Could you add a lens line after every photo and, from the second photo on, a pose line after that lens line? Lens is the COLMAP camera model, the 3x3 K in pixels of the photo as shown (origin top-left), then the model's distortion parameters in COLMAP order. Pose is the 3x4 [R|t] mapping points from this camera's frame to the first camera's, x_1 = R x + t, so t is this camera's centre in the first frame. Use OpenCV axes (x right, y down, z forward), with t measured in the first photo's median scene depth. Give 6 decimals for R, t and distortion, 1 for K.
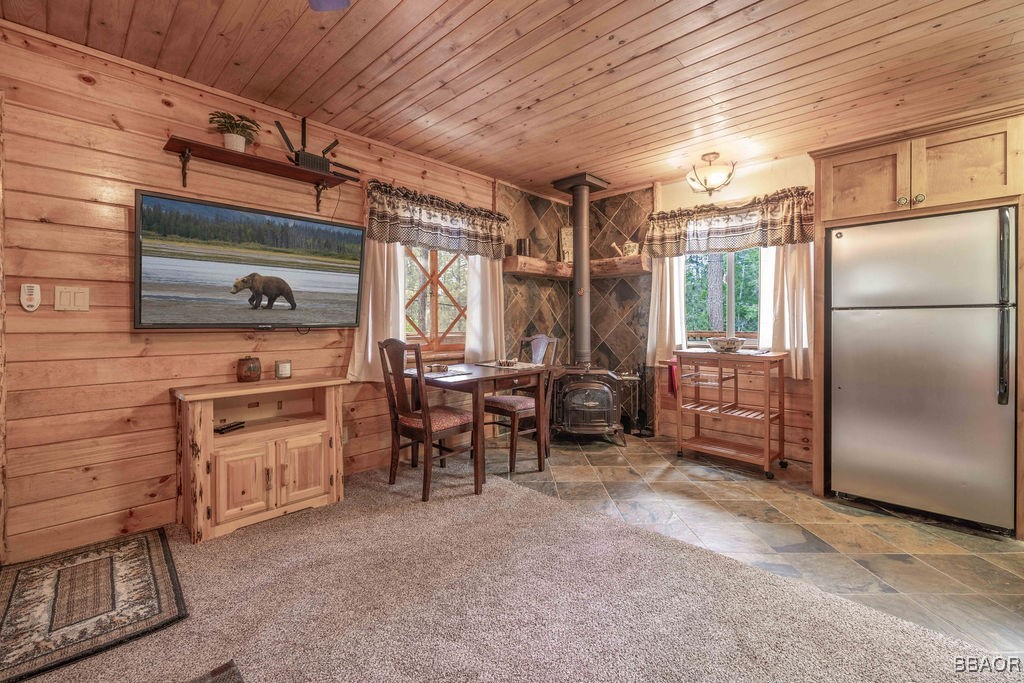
lens RADIAL K [[424.7, 0, 509.1], [0, 424.7, 327.2], [0, 0, 1]] dist [0.001184, 0.000153]
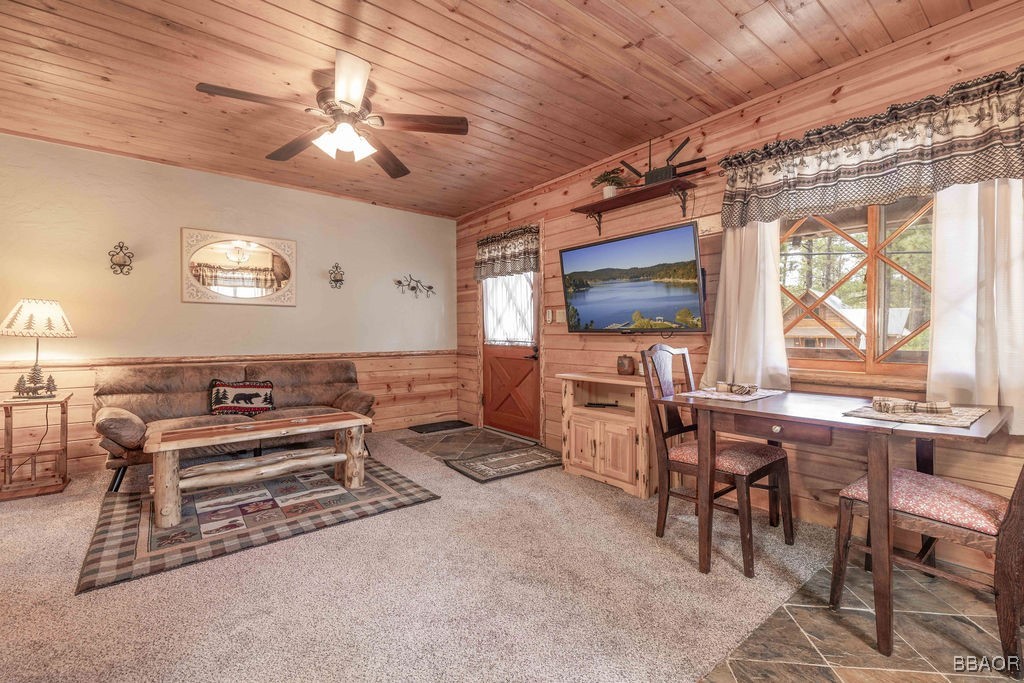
lens RADIAL K [[437.3, 0, 510.6], [0, 437.3, 335.1], [0, 0, 1]] dist [0.000479, 0.000129]
pose [[-0.110934, 0.007974, -0.993796, 0.695556], [-0.002133, 0.999964, 0.008261, -0.000157], [0.993825, 0.003036, -0.110913, 0.788264]]
